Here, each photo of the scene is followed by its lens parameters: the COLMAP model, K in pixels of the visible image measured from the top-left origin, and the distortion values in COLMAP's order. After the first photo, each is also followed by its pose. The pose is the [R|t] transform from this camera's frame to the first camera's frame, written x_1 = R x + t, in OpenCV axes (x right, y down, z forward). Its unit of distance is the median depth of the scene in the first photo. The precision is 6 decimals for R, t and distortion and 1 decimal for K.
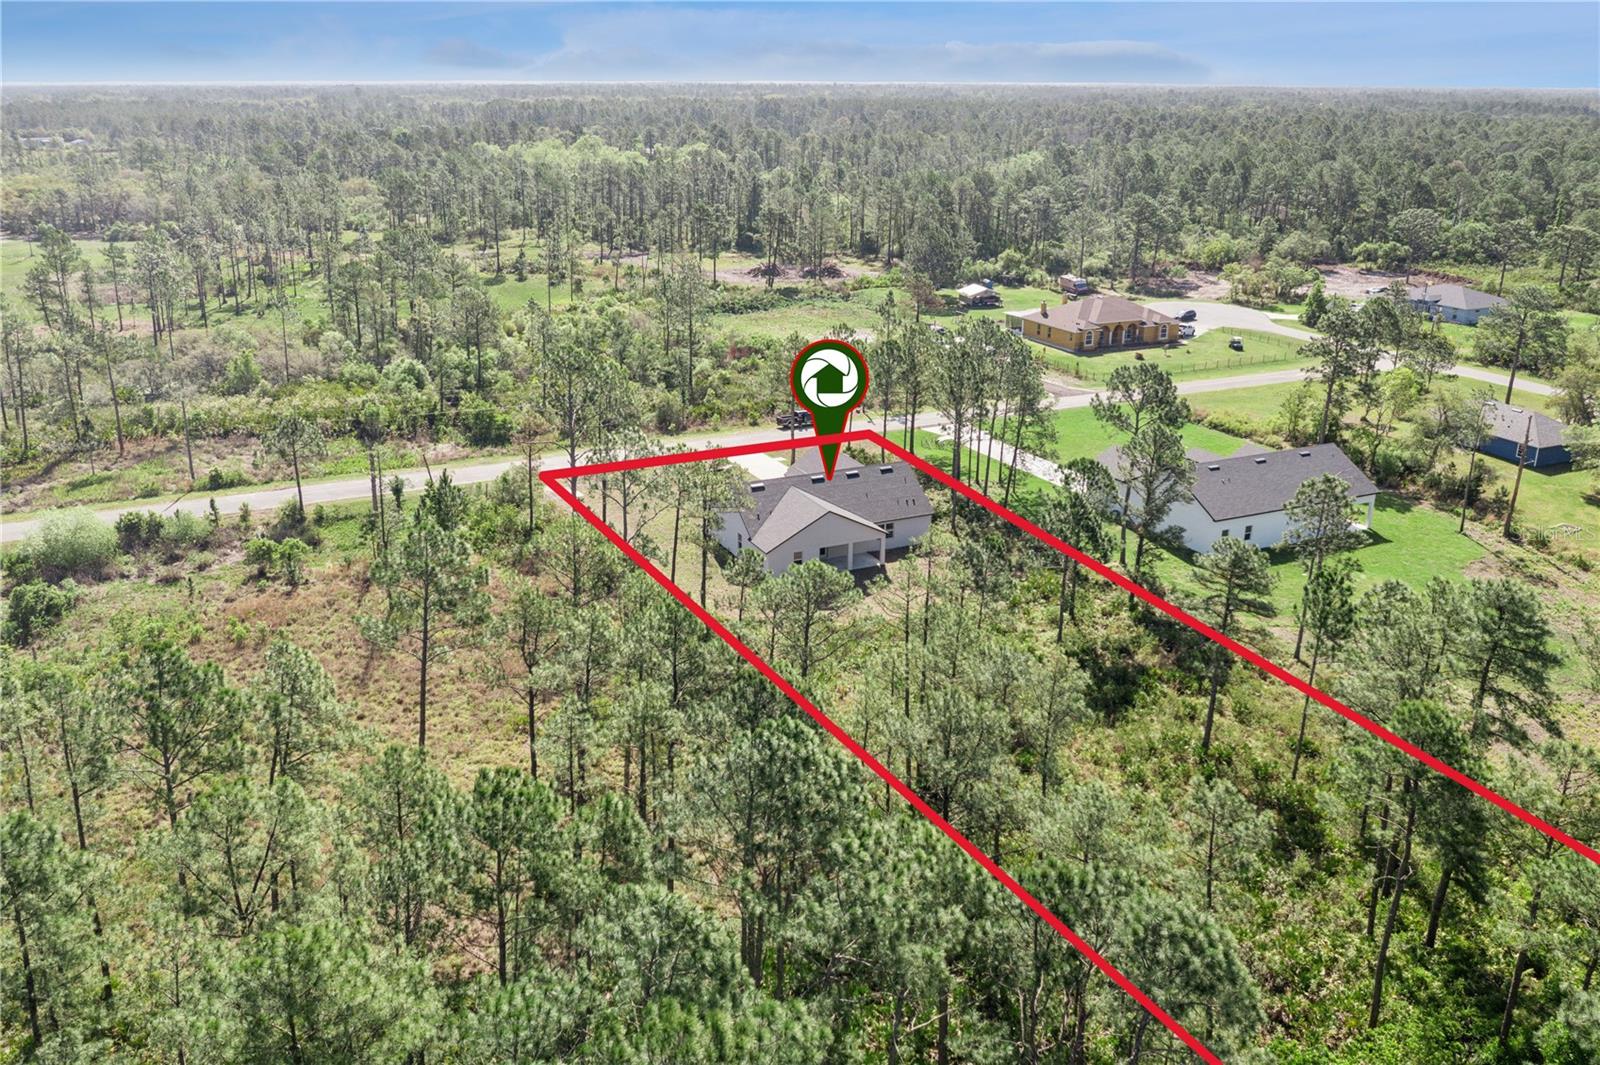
lens RADIAL K [[1270.6, 0, 800.0], [0, 1270.6, 532.5], [0, 0, 1]] dist [-0.006950, 0.000319]
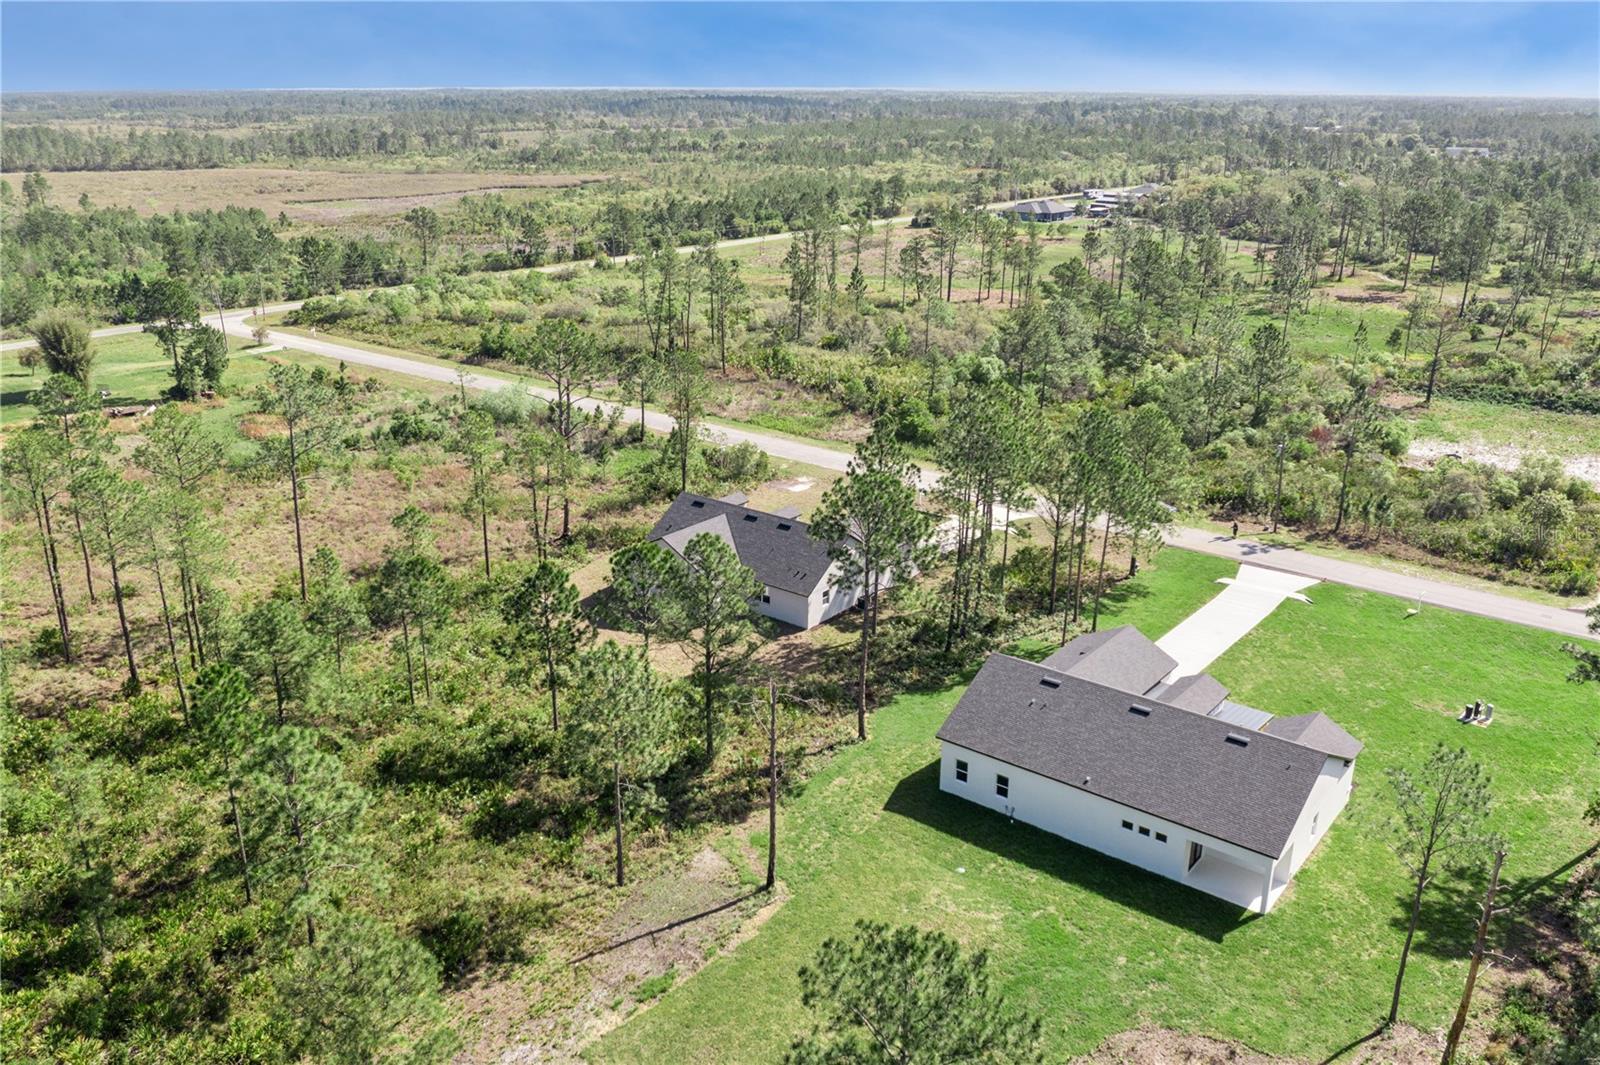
lens RADIAL K [[1280.0, 0, 799.3], [0, 1280.0, 539.0], [0, 0, 1]] dist [-0.011585, 0.007079]
pose [[0.450223, 0.301514, -0.840469, 0.577396], [-0.306212, 0.936320, 0.171868, -0.140019], [0.838769, 0.179983, 0.513880, 0.393747]]
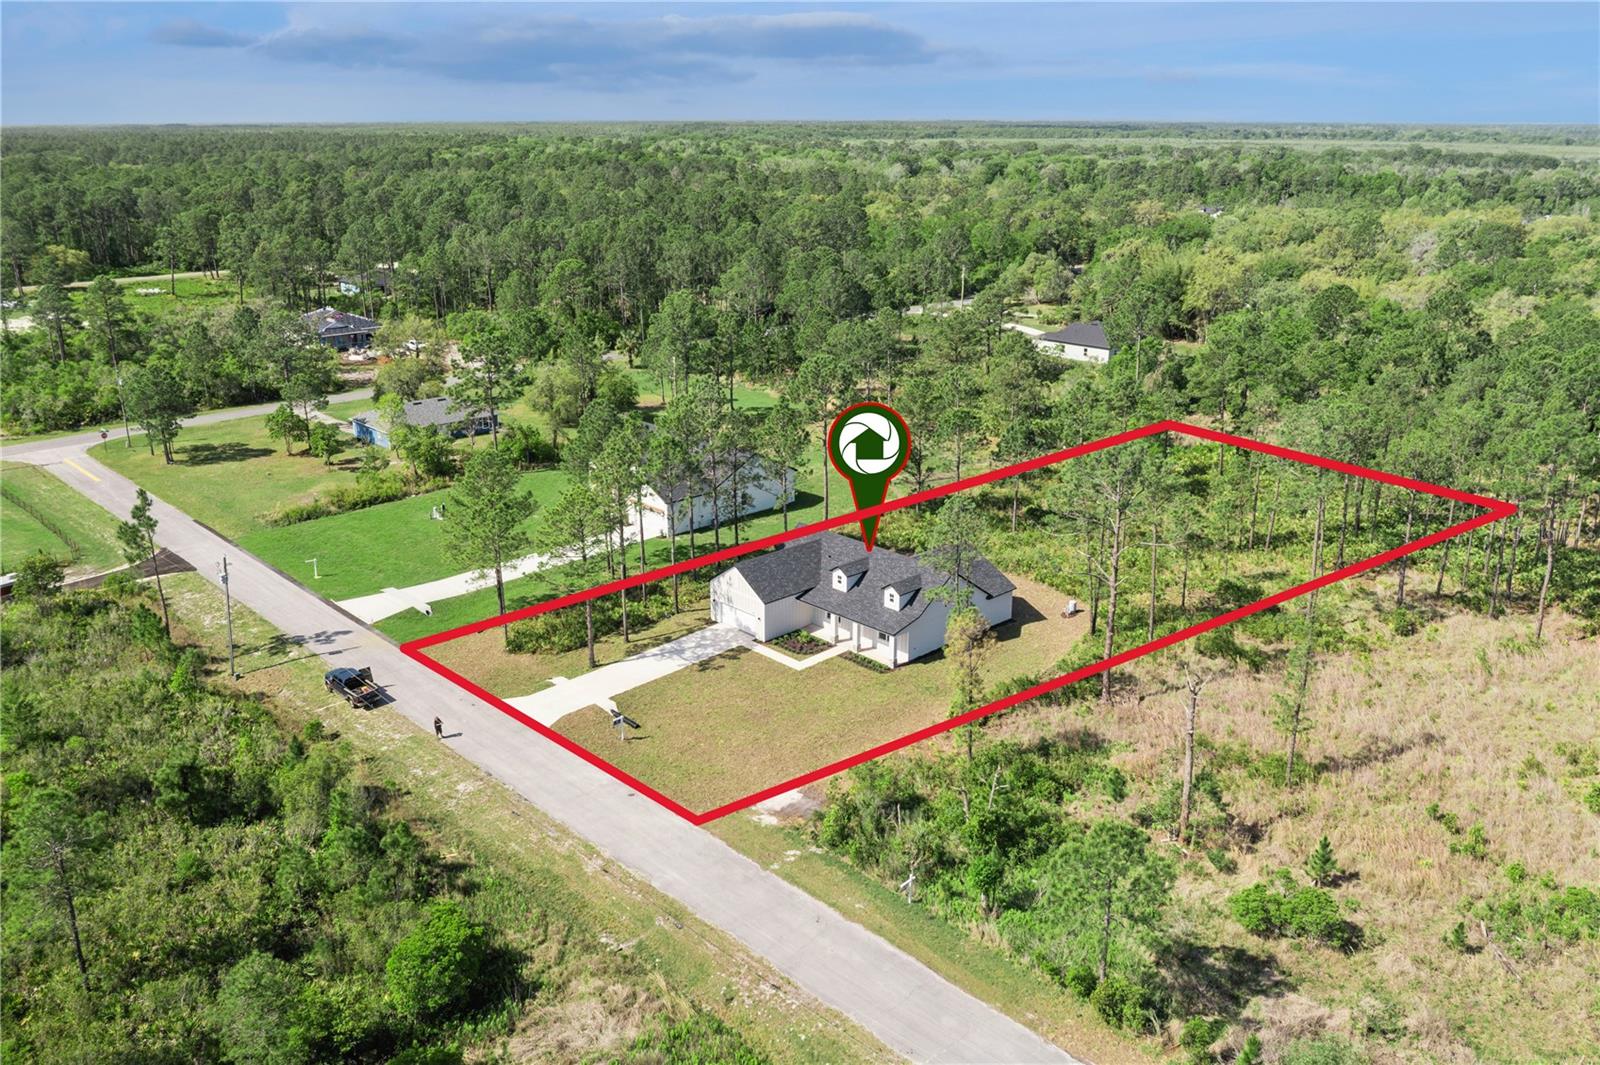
lens RADIAL K [[1280.0, 0, 799.3], [0, 1280.0, 539.0], [0, 0, 1]] dist [-0.011585, 0.007079]
pose [[-0.318168, -0.298182, 0.899920, -0.589464], [0.316382, 0.861432, 0.397287, -0.319560], [-0.893684, 0.411122, -0.179741, 0.873367]]
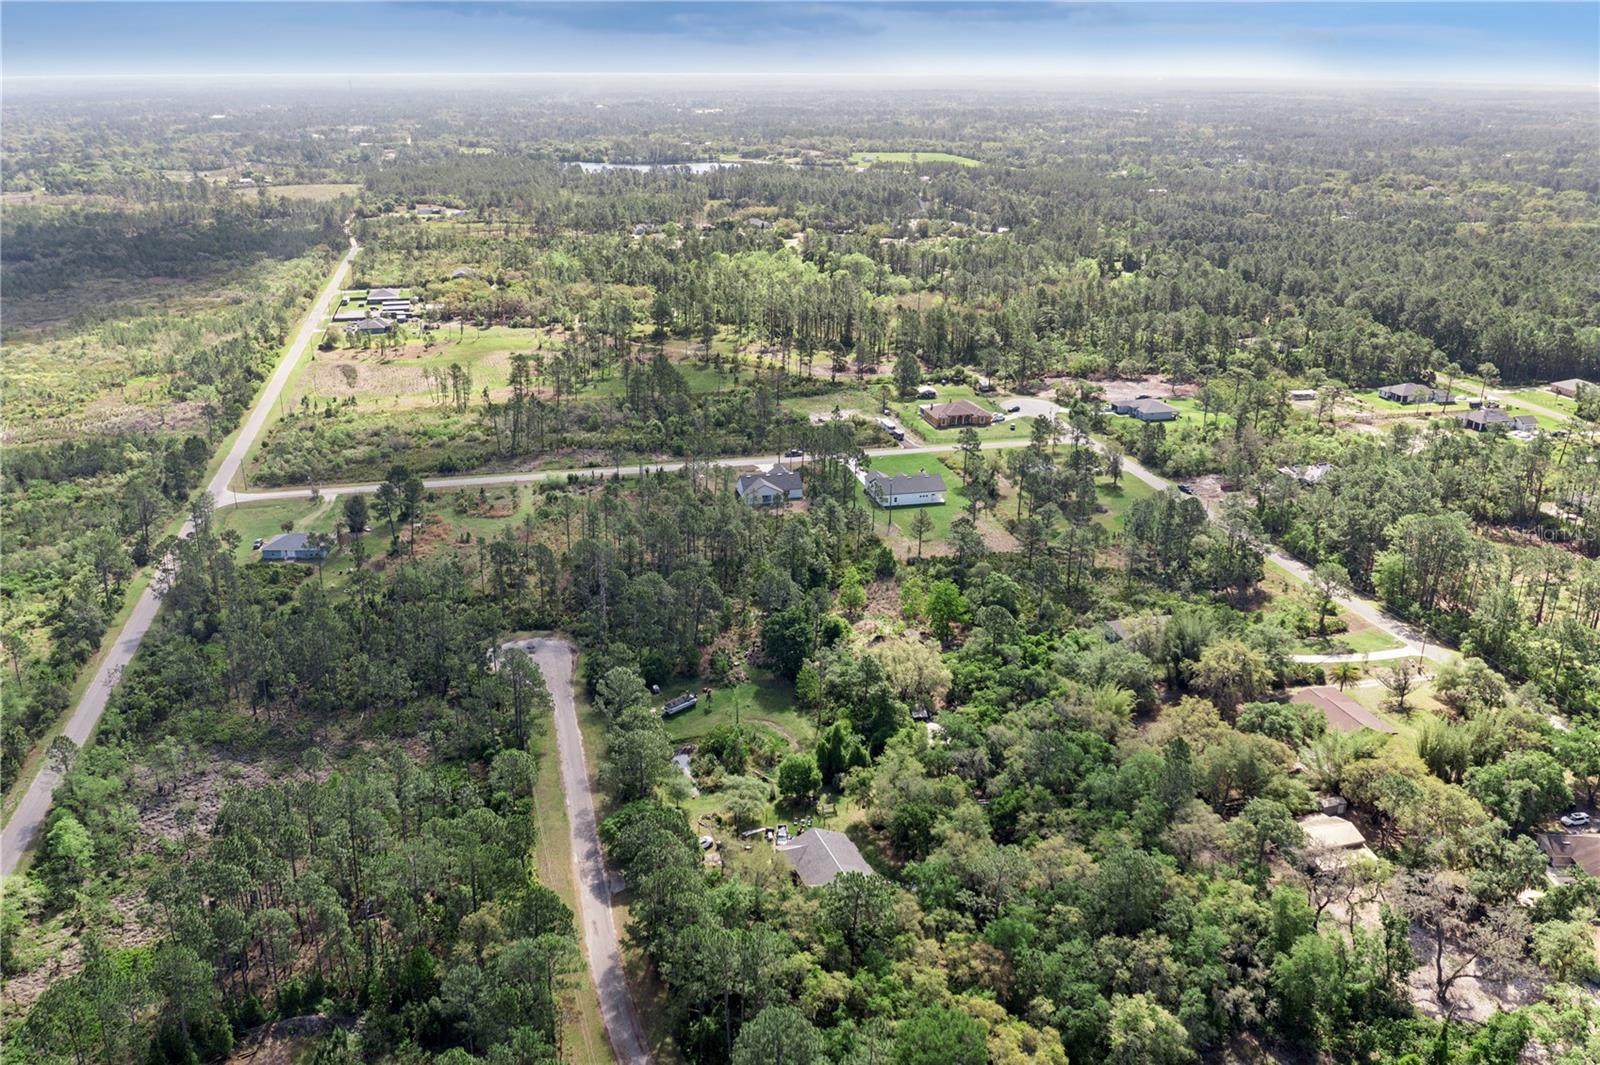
lens RADIAL K [[1291.1, 0, 800.0], [0, 1291.1, 532.5], [0, 0, 1]] dist [-0.010151, 0.009826]
pose [[0.978755, 0.068024, -0.193420, 0.543916], [-0.066868, 0.997683, 0.012510, 0.041968], [0.193823, 0.000690, 0.981036, -1.645210]]
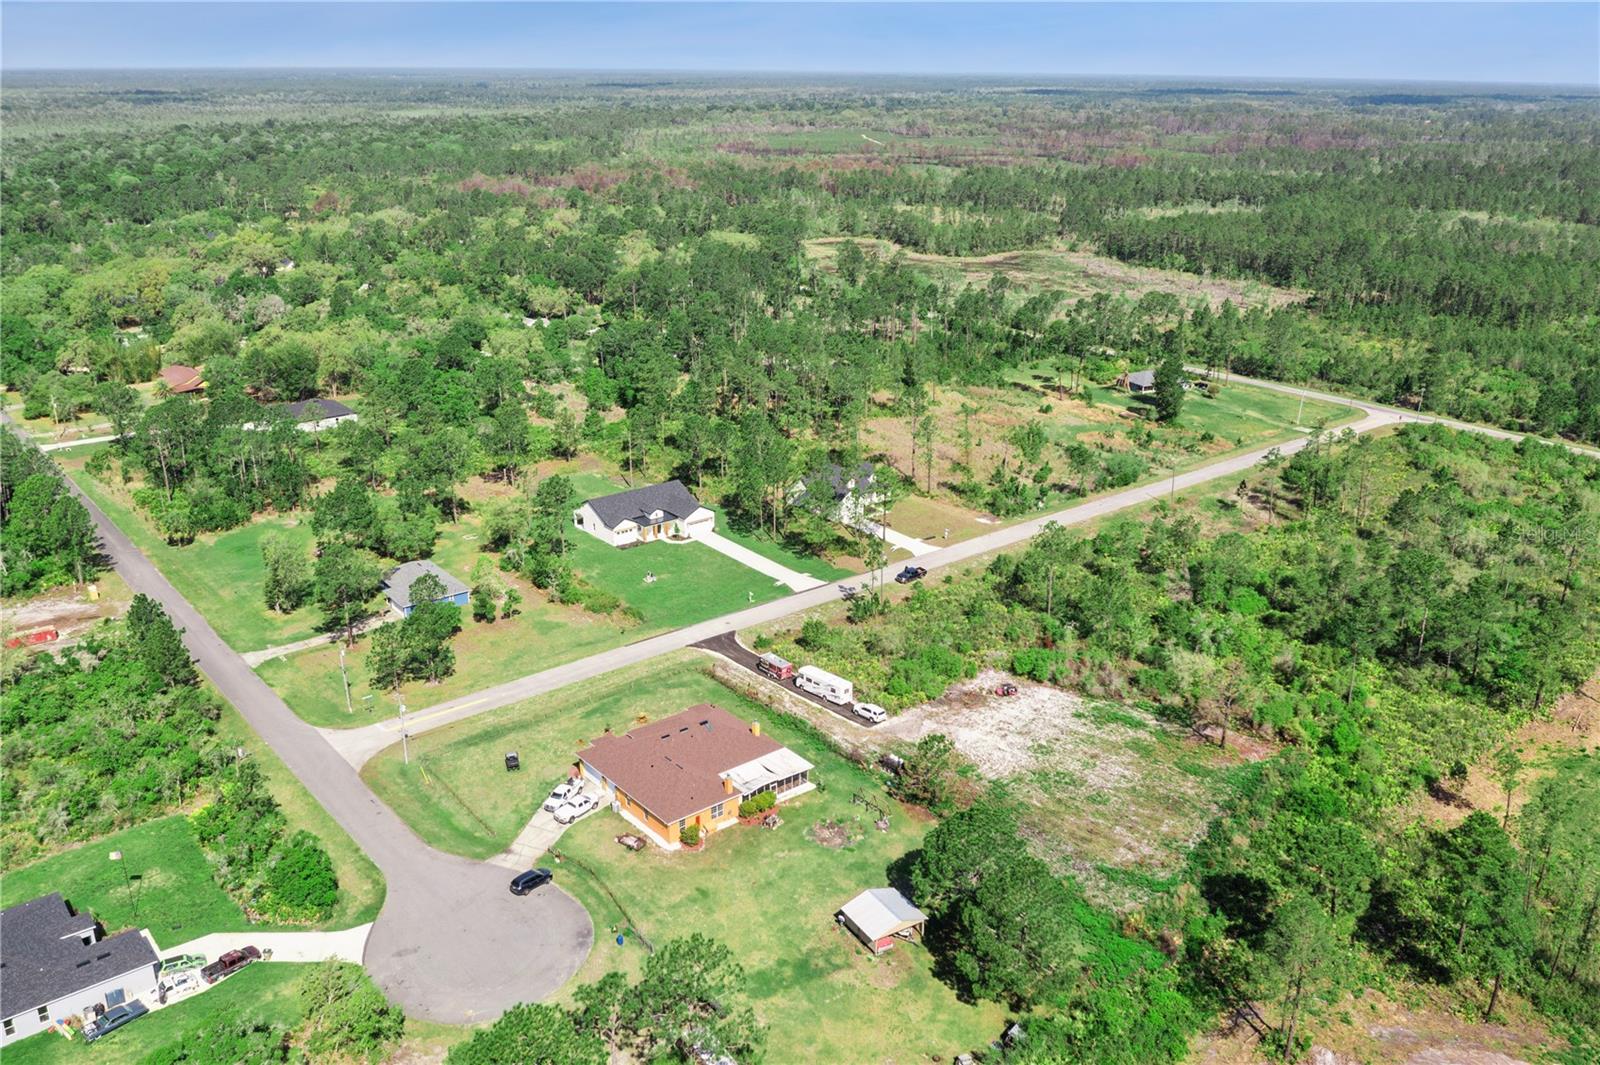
lens RADIAL K [[1270.6, 0, 800.0], [0, 1270.6, 532.5], [0, 0, 1]] dist [-0.006950, 0.000319]
pose [[-0.968433, 0.077729, -0.236846, 0.439176], [-0.092483, 0.770292, 0.630949, -0.983863], [0.231484, 0.632936, -0.738788, 1.946035]]
